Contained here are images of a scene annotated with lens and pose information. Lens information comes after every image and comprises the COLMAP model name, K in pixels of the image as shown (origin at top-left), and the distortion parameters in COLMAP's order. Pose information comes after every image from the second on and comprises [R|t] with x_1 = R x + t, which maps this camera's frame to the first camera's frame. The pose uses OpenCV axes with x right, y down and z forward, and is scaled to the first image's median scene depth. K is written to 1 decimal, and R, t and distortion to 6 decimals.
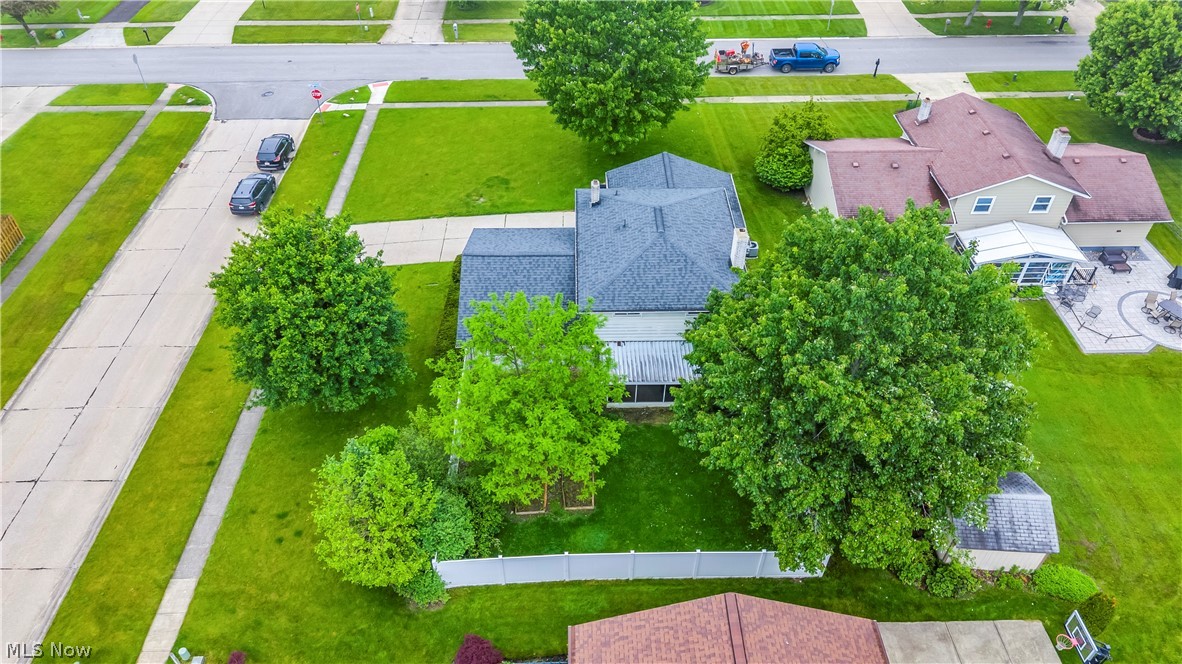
lens RADIAL K [[808.7, 0, 591.0], [0, 808.7, 332.0], [0, 0, 1]] dist [0.012259, -0.002779]
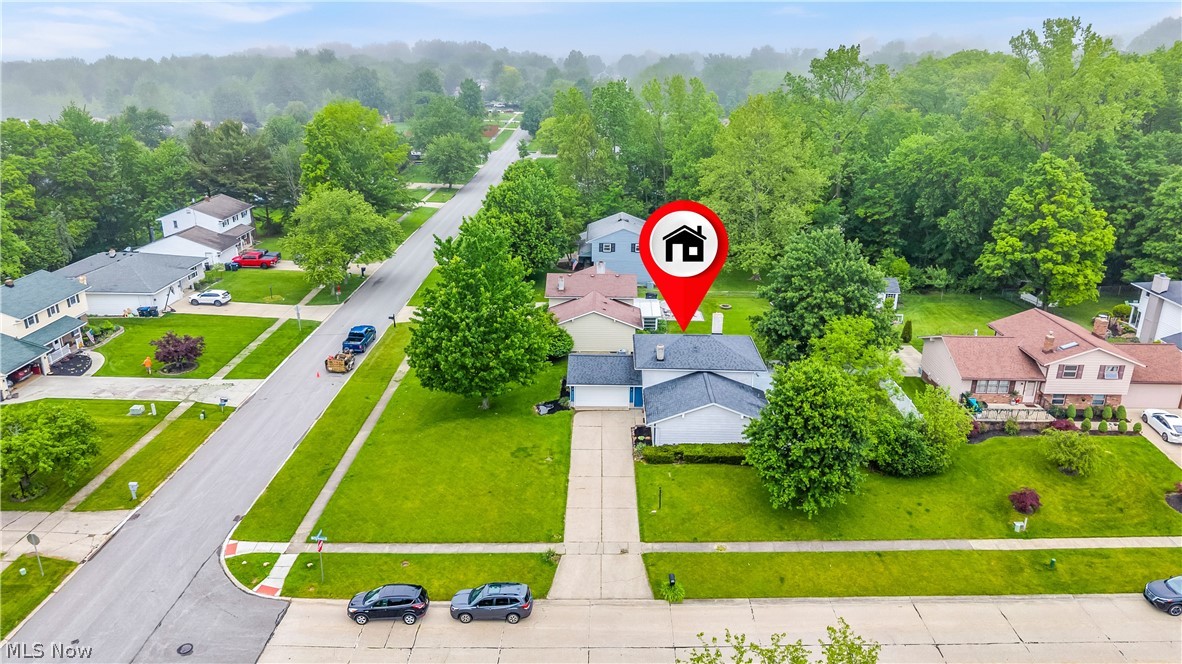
lens RADIAL K [[808.7, 0, 591.0], [0, 808.7, 332.0], [0, 0, 1]] dist [0.012259, -0.002779]
pose [[0.045784, -0.340956, 0.938964, -0.946346], [0.664600, 0.712142, 0.226187, -0.422510], [-0.745795, 0.613680, 0.259204, 0.450691]]
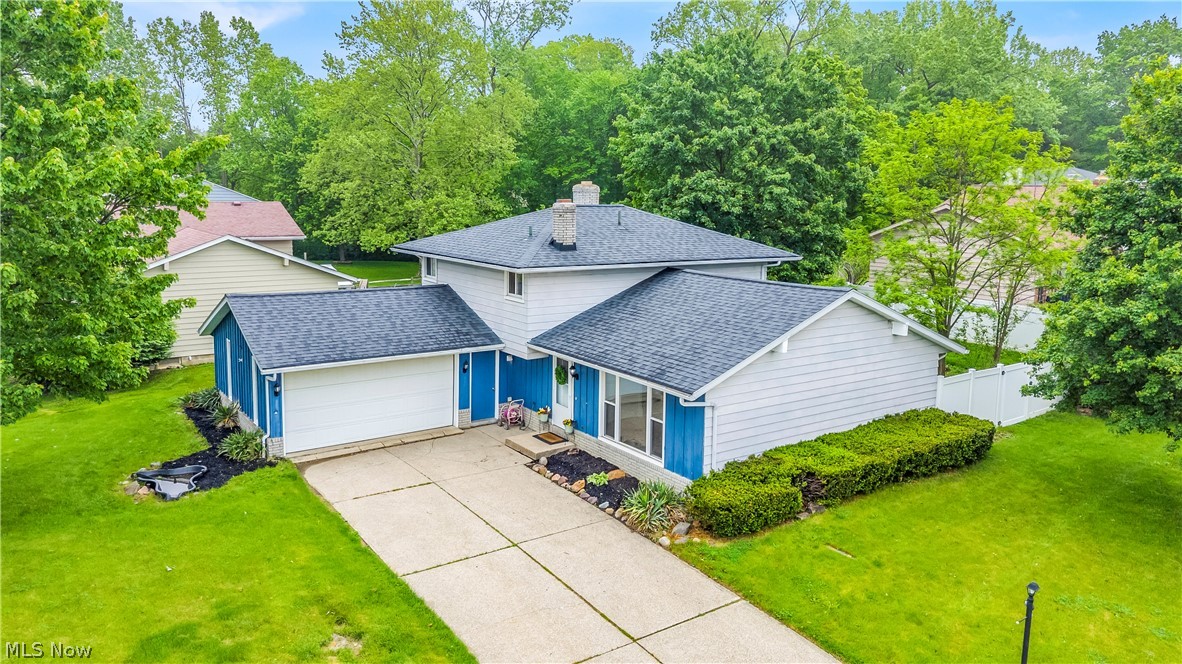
lens RADIAL K [[835.7, 0, 577.7], [0, 835.7, 276.6], [0, 0, 1]] dist [0.007113, -0.001099]
pose [[-0.545044, -0.098029, 0.832657, -0.295945], [0.547771, 0.710229, 0.442178, -0.252331], [-0.634723, 0.697112, -0.333409, 0.794032]]
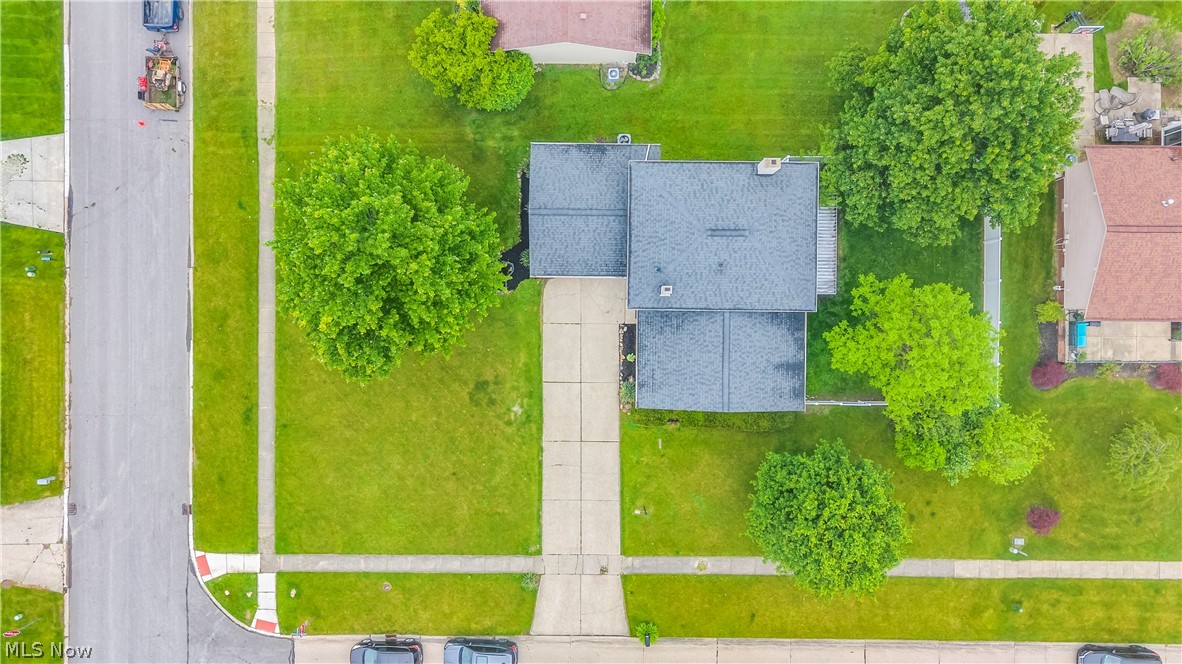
lens RADIAL K [[808.7, 0, 591.0], [0, 808.7, 332.0], [0, 0, 1]] dist [0.012259, -0.002779]
pose [[0.031895, -0.999483, -0.004033, -0.032160], [0.660750, 0.018058, 0.750389, -0.673496], [-0.749928, -0.026599, 0.660984, 0.257539]]
